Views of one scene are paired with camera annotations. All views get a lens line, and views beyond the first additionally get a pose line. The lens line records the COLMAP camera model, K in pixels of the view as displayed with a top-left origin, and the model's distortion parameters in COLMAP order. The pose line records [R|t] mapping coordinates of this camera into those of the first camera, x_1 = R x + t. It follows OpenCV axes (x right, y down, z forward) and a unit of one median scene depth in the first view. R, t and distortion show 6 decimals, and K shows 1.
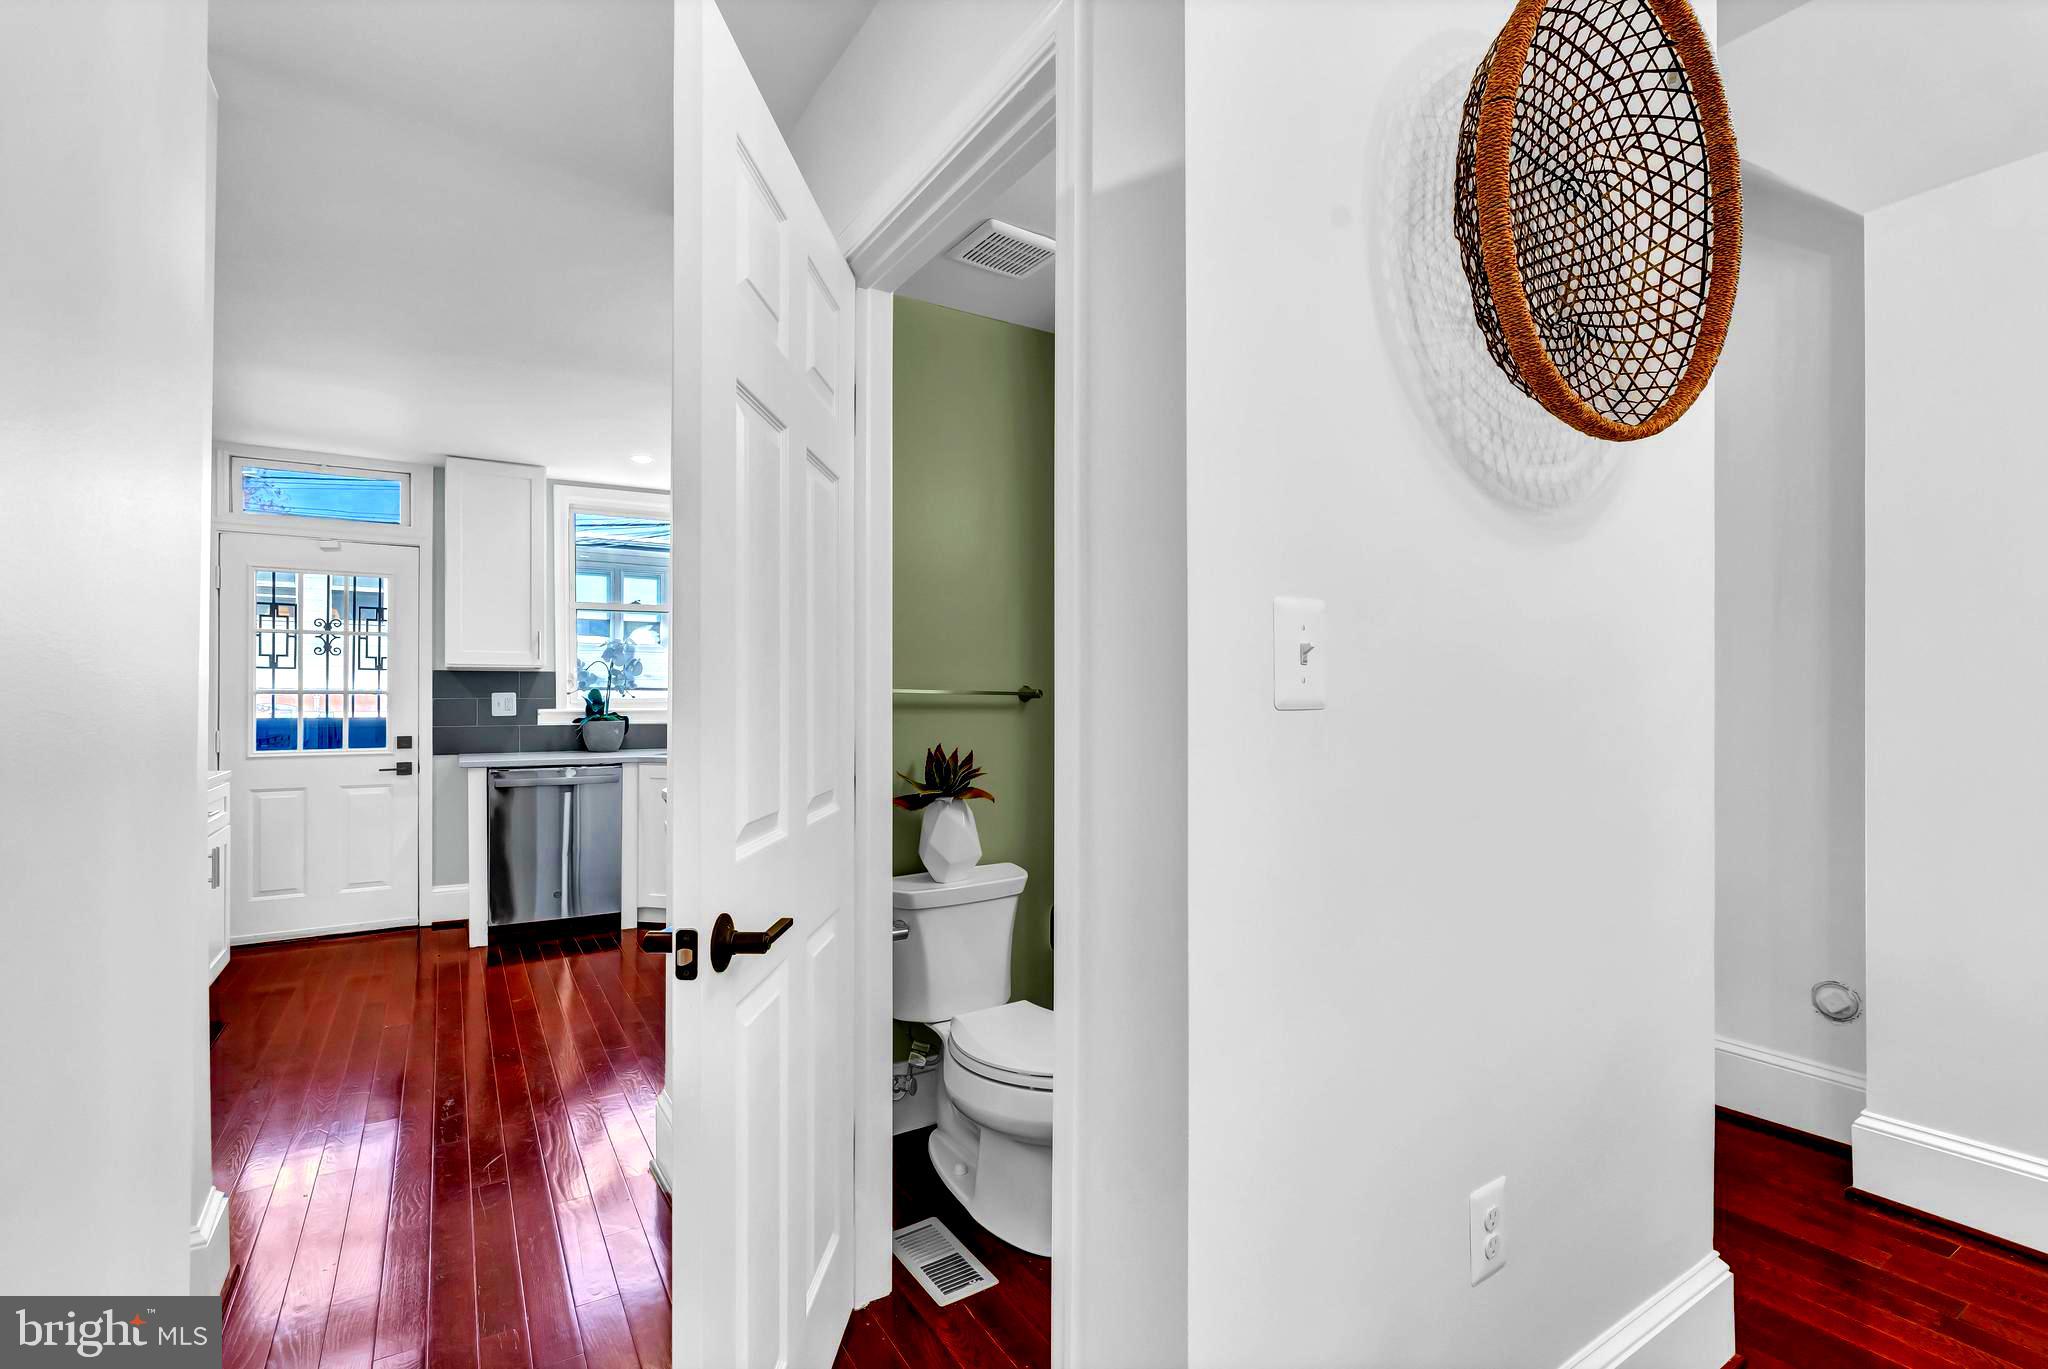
lens RADIAL K [[923.9, 0, 1023.2], [0, 923.9, 699.2], [0, 0, 1]] dist [-0.004752, 0.001030]
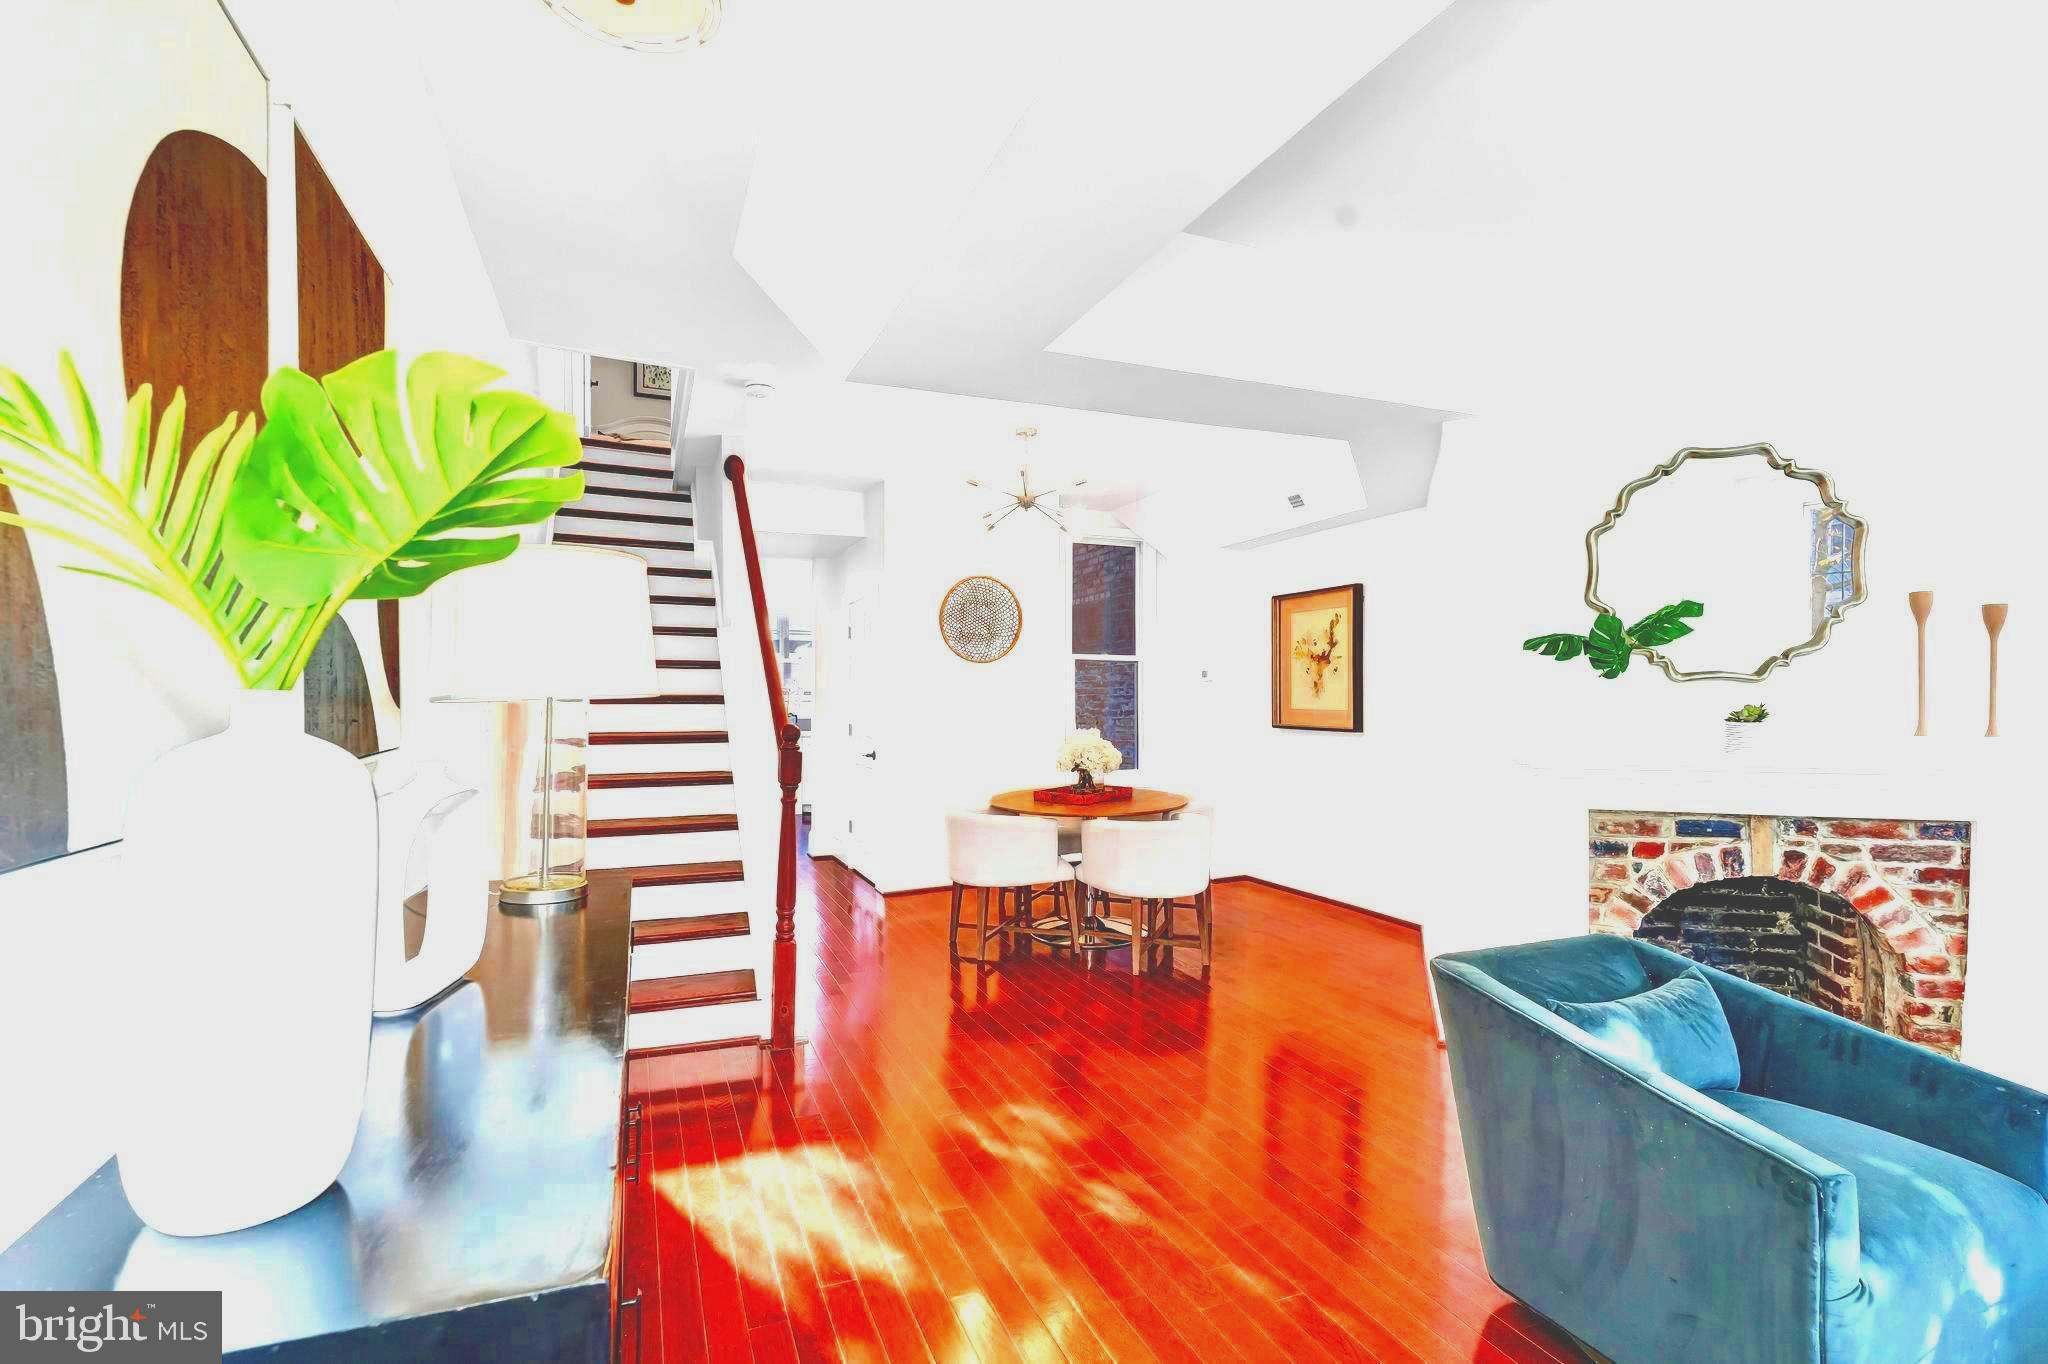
lens RADIAL K [[923.9, 0, 1032.0], [0, 923.9, 707.8], [0, 0, 1]] dist [-0.004752, 0.001030]
pose [[0.987916, -0.000030, -0.154993, 0.444482], [0.002257, 0.999897, 0.014196, -0.026839], [0.154976, -0.014374, 0.987814, -1.052609]]
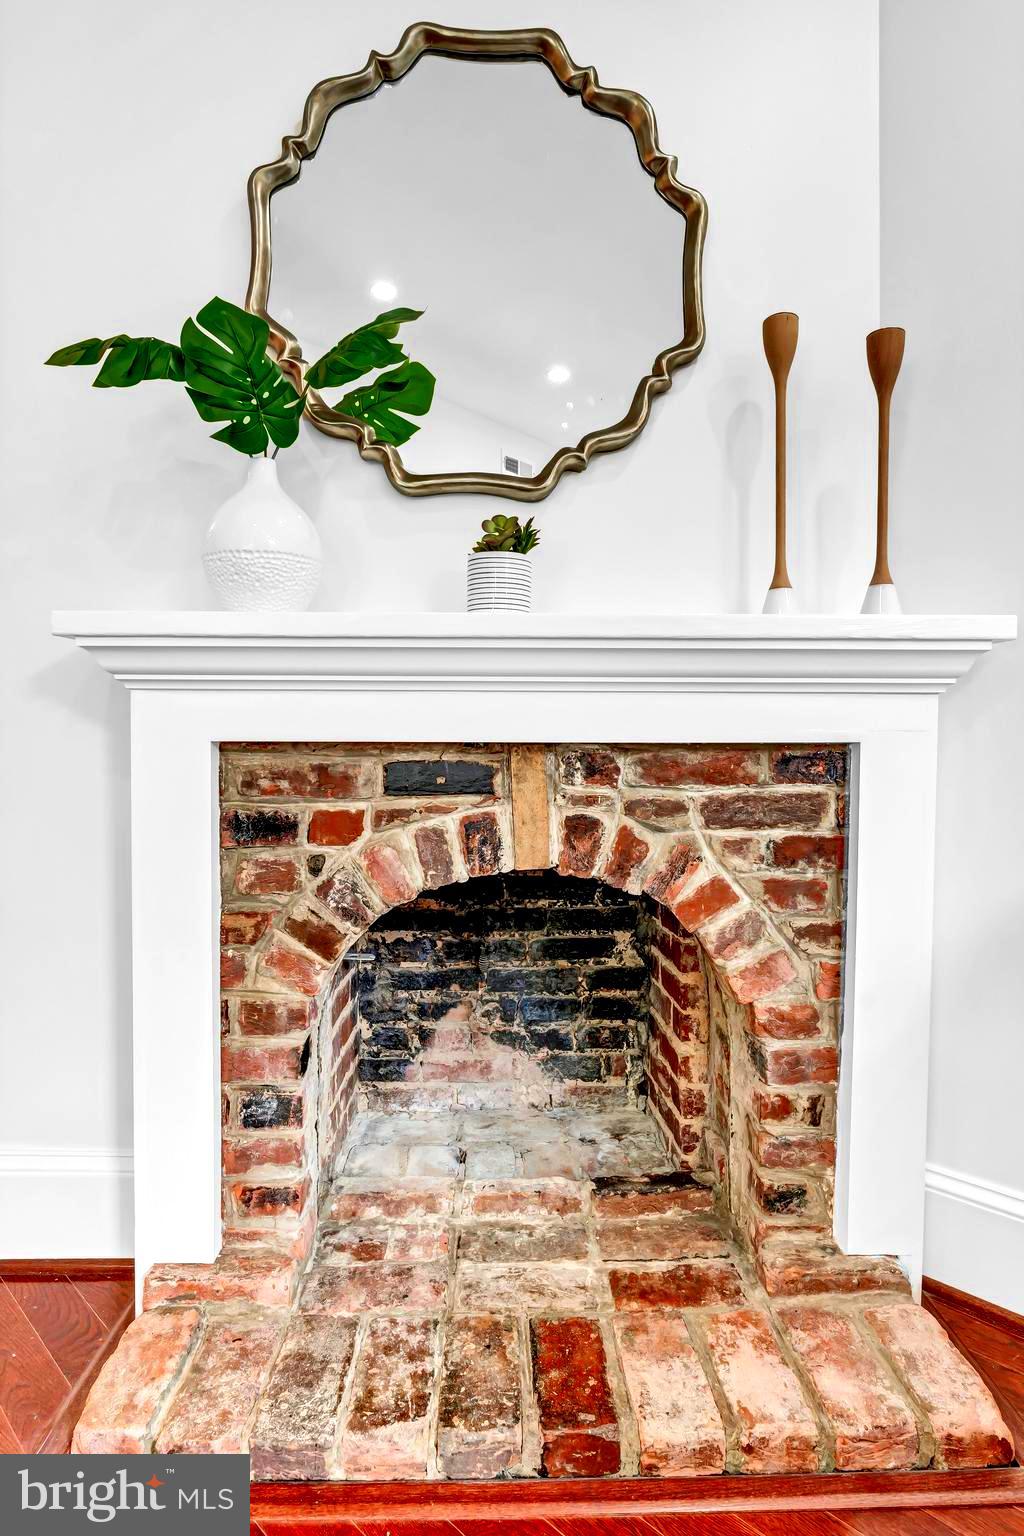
lens RADIAL K [[831.8, 0, 502.4], [0, 831.8, 763.4], [0, 0, 1]] dist [-0.004142, -0.000967]
pose [[0.971561, 0.005093, 0.236736, 0.771388], [-0.008335, 0.999885, 0.012694, 0.060803], [-0.236644, -0.014306, 0.971491, -0.616575]]
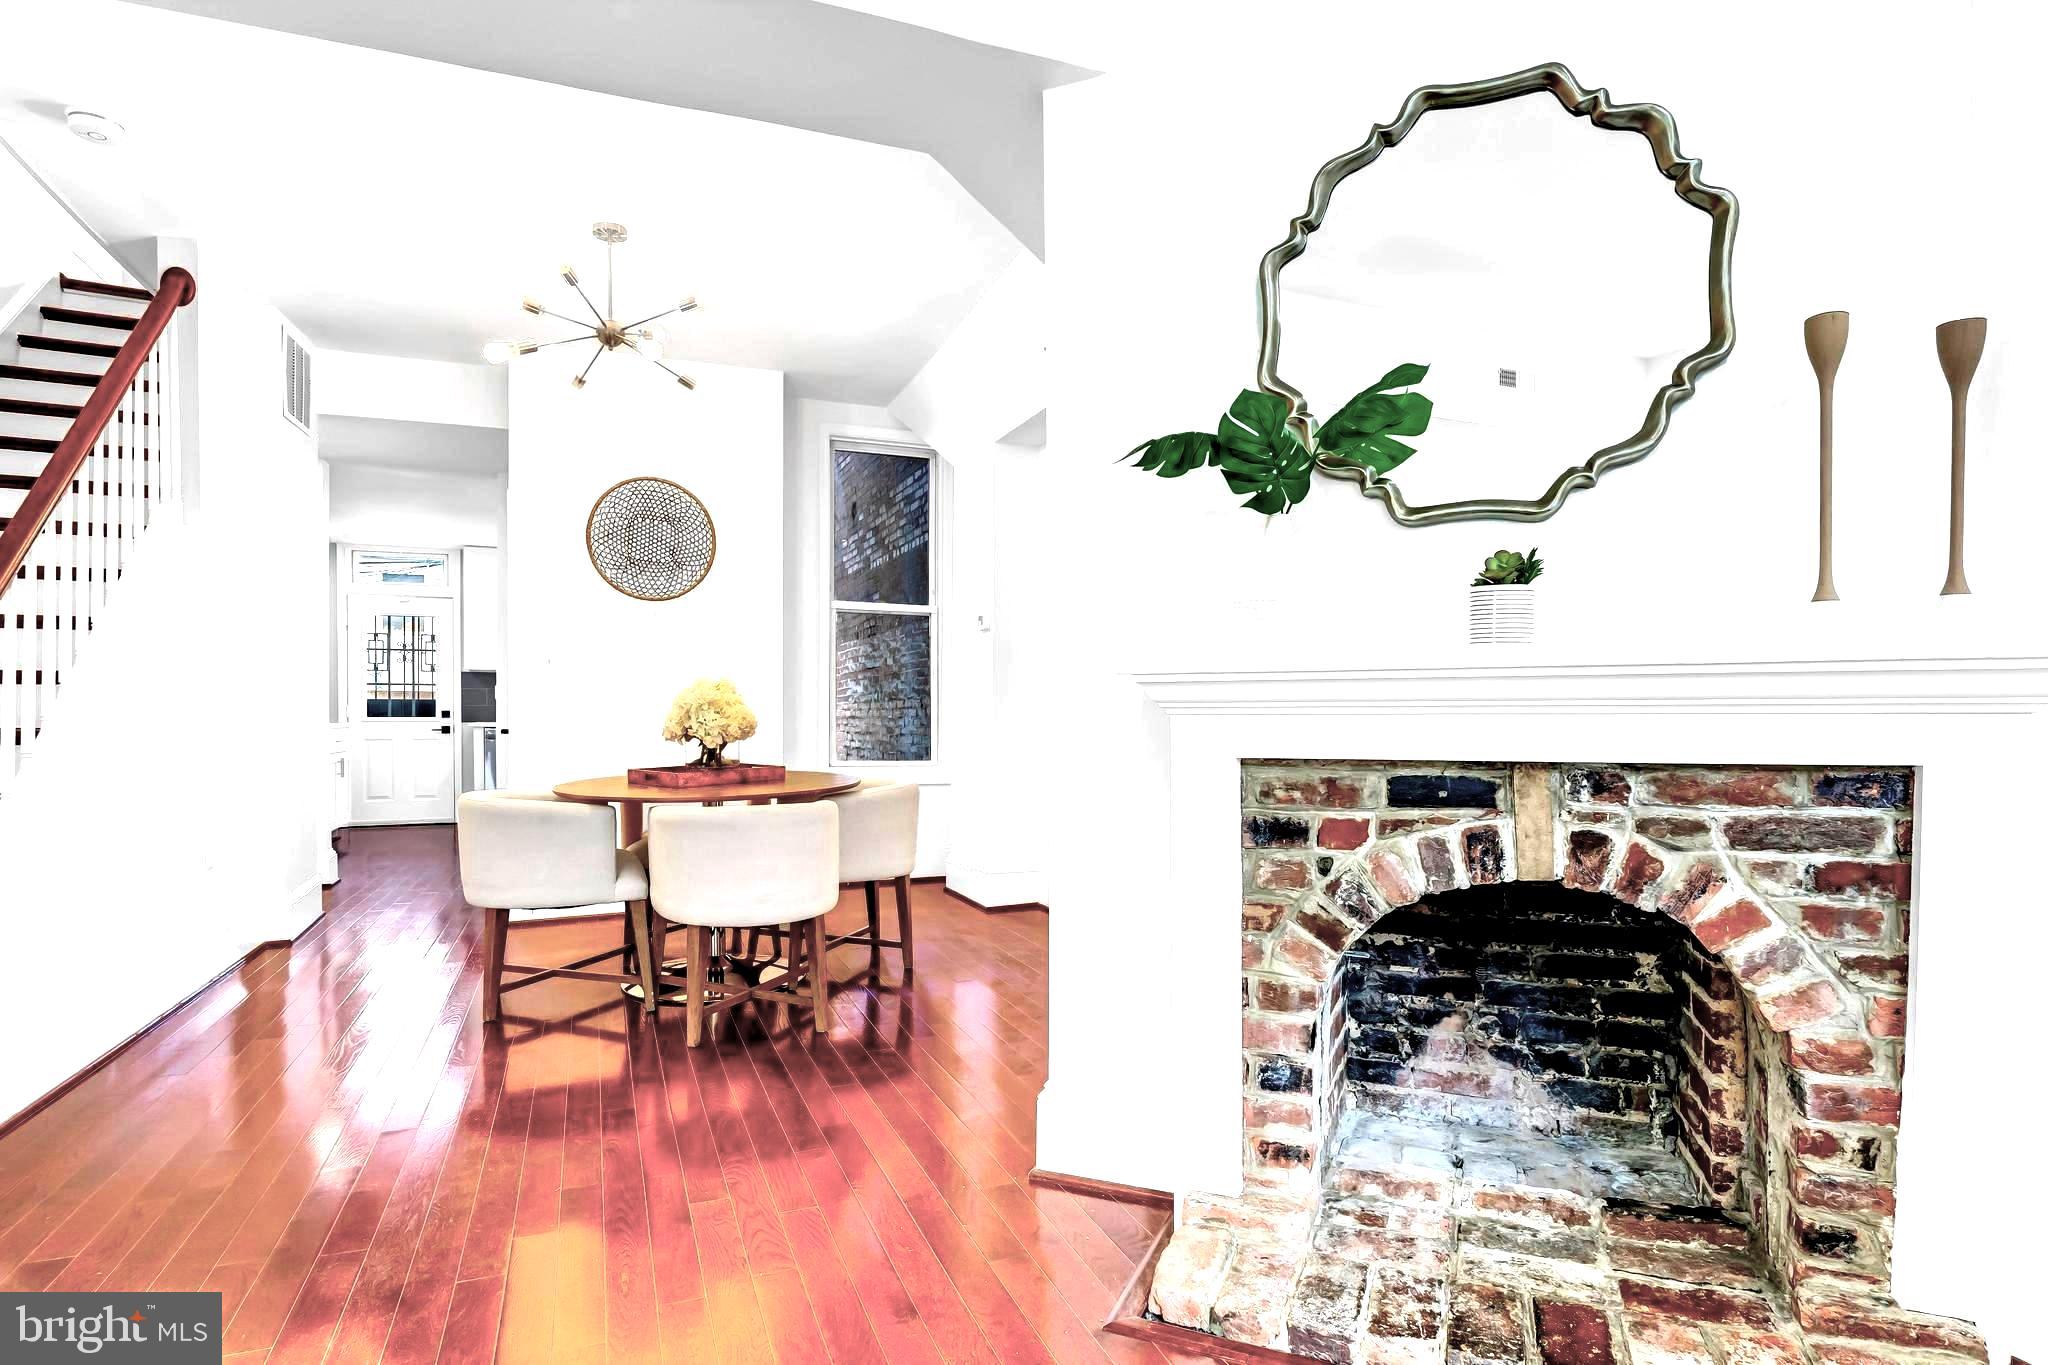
lens RADIAL K [[1059.7, 0, 1031.4], [0, 1059.7, 730.0], [0, 0, 1]] dist [0.001568, -0.000052]
pose [[0.985371, 0.004347, -0.170367, 0.733895], [-0.001296, 0.999837, 0.018015, 0.039165], [0.170418, -0.017531, 0.985216, -0.752060]]
